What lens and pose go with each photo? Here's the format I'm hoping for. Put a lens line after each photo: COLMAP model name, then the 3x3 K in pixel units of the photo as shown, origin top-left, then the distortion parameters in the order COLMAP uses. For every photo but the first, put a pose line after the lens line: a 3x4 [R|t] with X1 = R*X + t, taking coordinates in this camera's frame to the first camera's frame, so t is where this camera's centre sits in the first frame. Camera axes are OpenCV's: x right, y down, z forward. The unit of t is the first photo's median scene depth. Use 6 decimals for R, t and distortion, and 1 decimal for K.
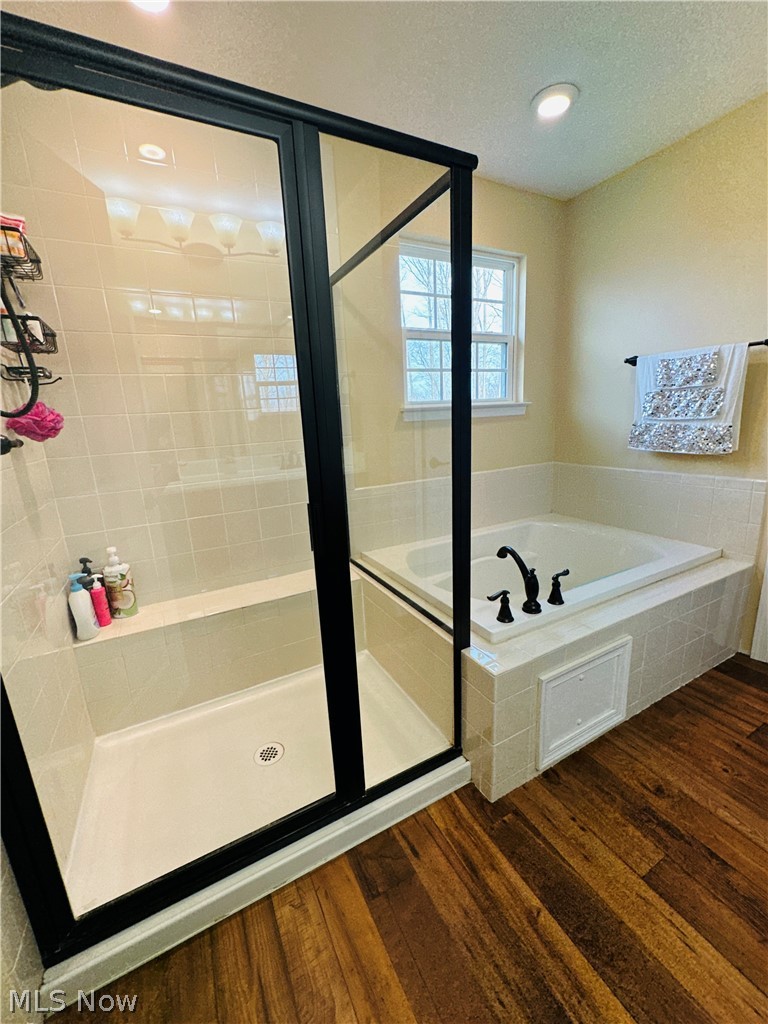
lens RADIAL K [[409.3, 0, 381.6], [0, 409.3, 509.8], [0, 0, 1]] dist [-0.004236, 0.000925]
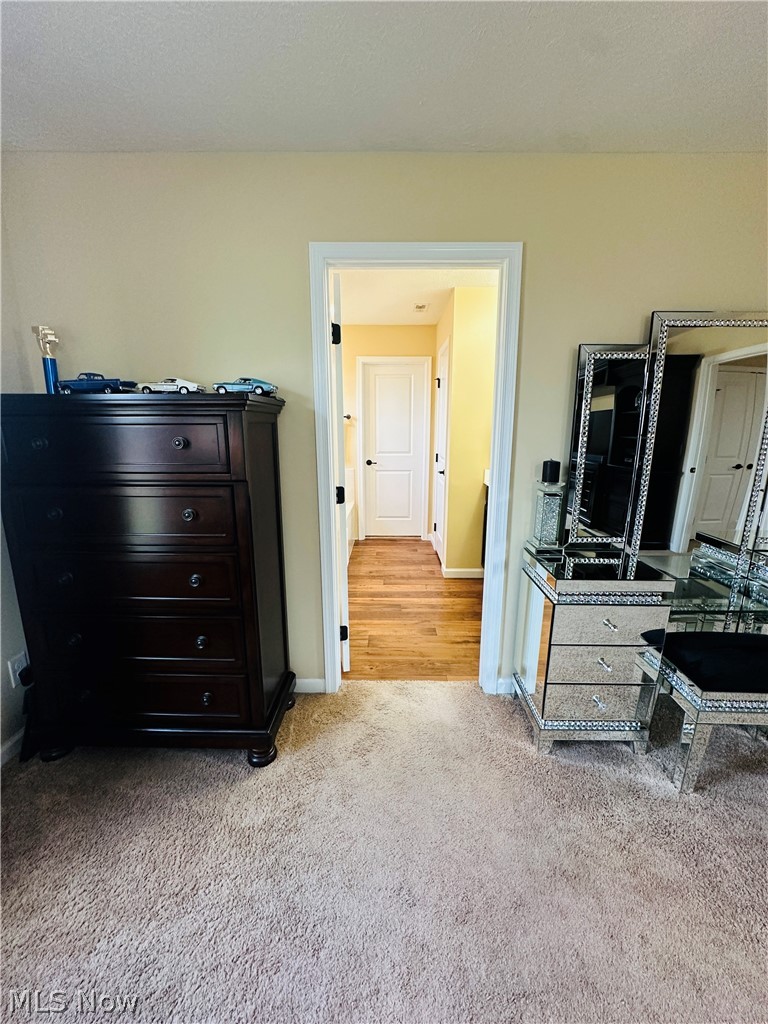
lens RADIAL K [[409.3, 0, 388.7], [0, 409.3, 515.6], [0, 0, 1]] dist [-0.004236, 0.000925]
pose [[0.478480, -0.135570, 0.867570, -1.815482], [0.175145, 0.982891, 0.056994, 0.199572], [-0.860454, 0.124680, 0.494039, -0.583598]]
